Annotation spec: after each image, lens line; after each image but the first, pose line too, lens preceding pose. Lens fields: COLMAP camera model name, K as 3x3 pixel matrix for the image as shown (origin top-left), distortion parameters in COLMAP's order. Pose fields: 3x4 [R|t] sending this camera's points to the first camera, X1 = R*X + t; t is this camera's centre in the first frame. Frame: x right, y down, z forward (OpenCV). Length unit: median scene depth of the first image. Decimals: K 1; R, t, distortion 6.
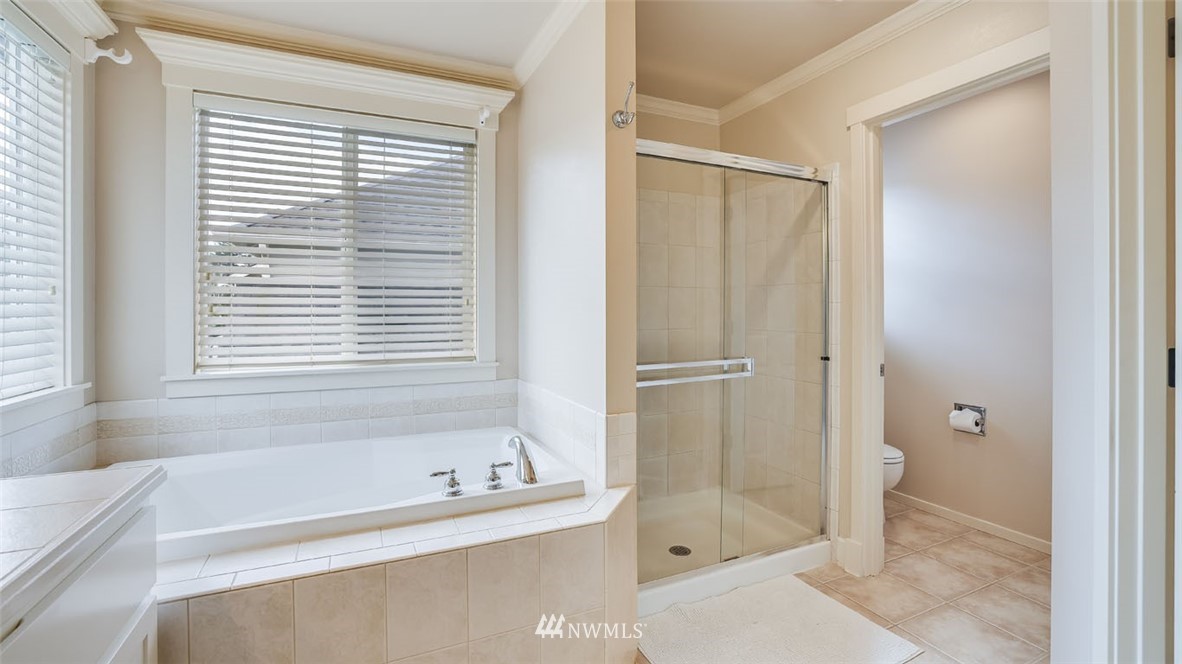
lens RADIAL K [[504.6, 0, 586.5], [0, 504.6, 314.9], [0, 0, 1]] dist [-0.028772, 0.000679]
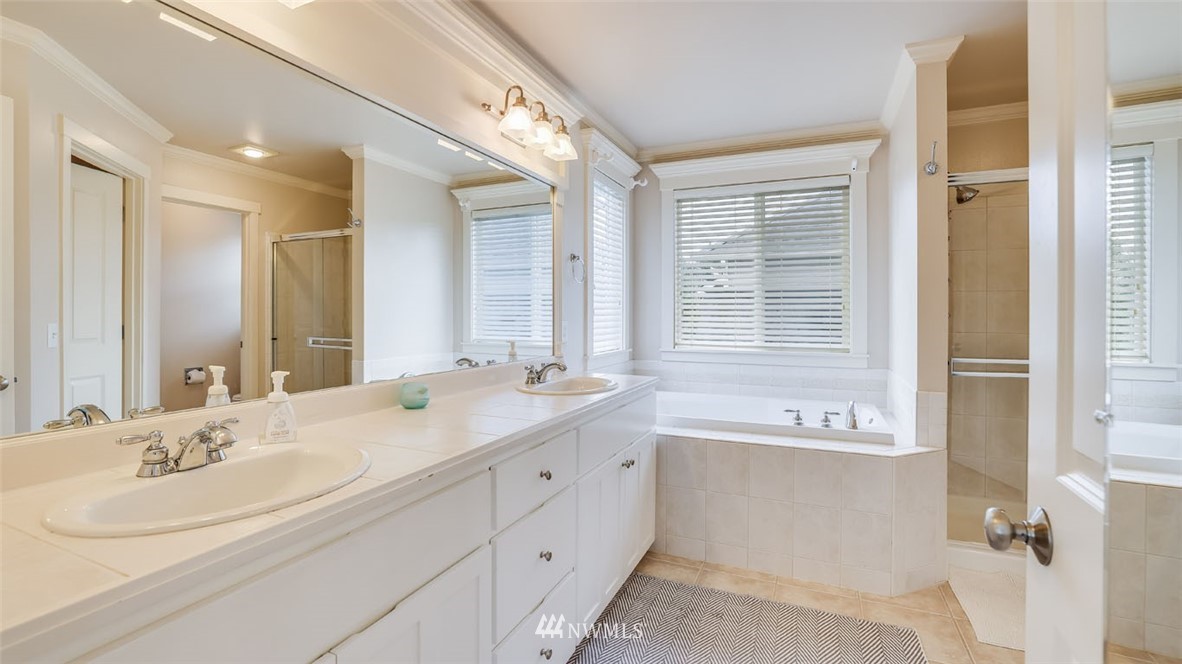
lens RADIAL K [[504.6, 0, 586.5], [0, 504.6, 314.9], [0, 0, 1]] dist [-0.028772, 0.000679]
pose [[0.658063, 0.004330, -0.752950, 0.361089], [-0.009440, 0.999952, -0.002500, 0.005456], [0.752904, 0.008753, 0.658072, -0.427411]]
